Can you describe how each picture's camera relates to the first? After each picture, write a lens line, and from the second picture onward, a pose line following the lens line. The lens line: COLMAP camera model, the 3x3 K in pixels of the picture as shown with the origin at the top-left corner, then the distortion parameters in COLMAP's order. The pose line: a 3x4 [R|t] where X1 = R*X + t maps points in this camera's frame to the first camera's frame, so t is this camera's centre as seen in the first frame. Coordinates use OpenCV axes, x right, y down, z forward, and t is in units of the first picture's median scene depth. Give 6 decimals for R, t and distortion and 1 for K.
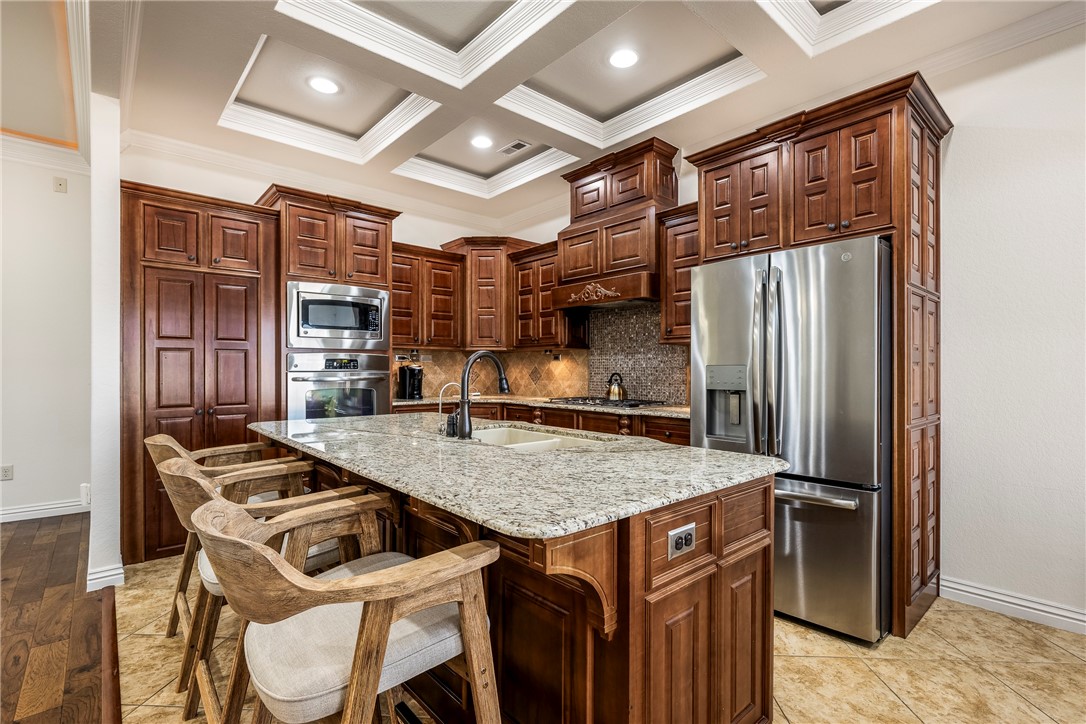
lens RADIAL K [[493.7, 0, 535.6], [0, 493.7, 372.0], [0, 0, 1]] dist [0.000348, 0.000776]
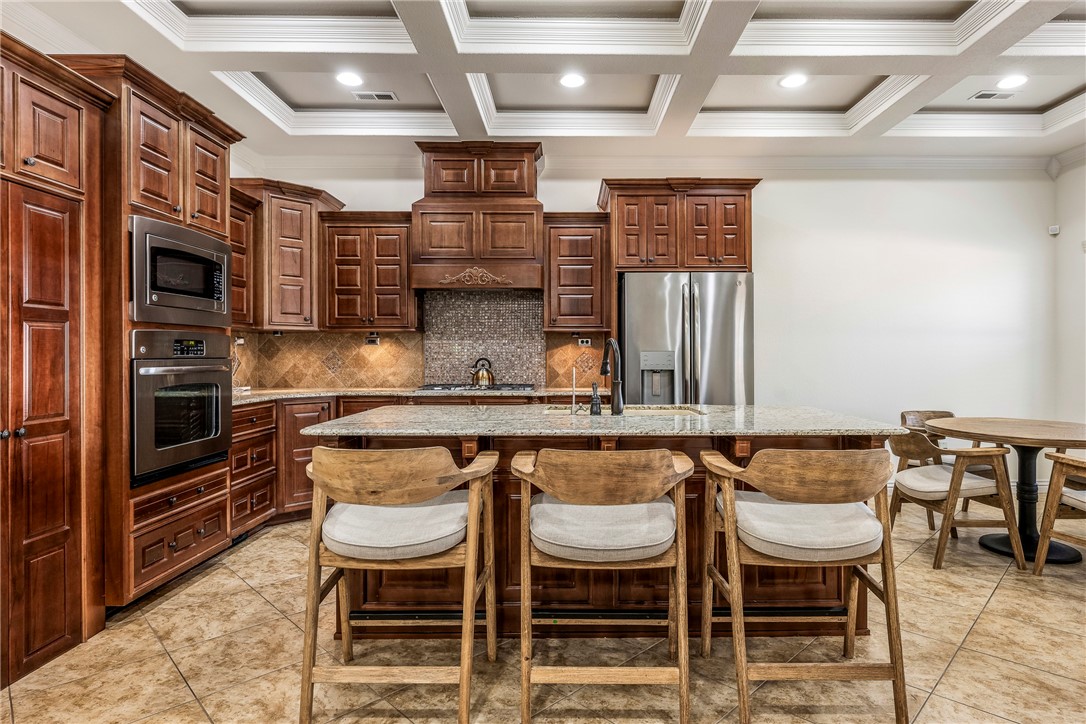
lens RADIAL K [[592.6, 0, 545.2], [0, 592.6, 367.5], [0, 0, 1]] dist [-0.021344, 0.000302]
pose [[0.661221, -0.018671, 0.749959, -0.624104], [0.006429, 0.999795, 0.019223, -0.001320], [-0.750164, -0.007889, 0.661205, 0.102861]]
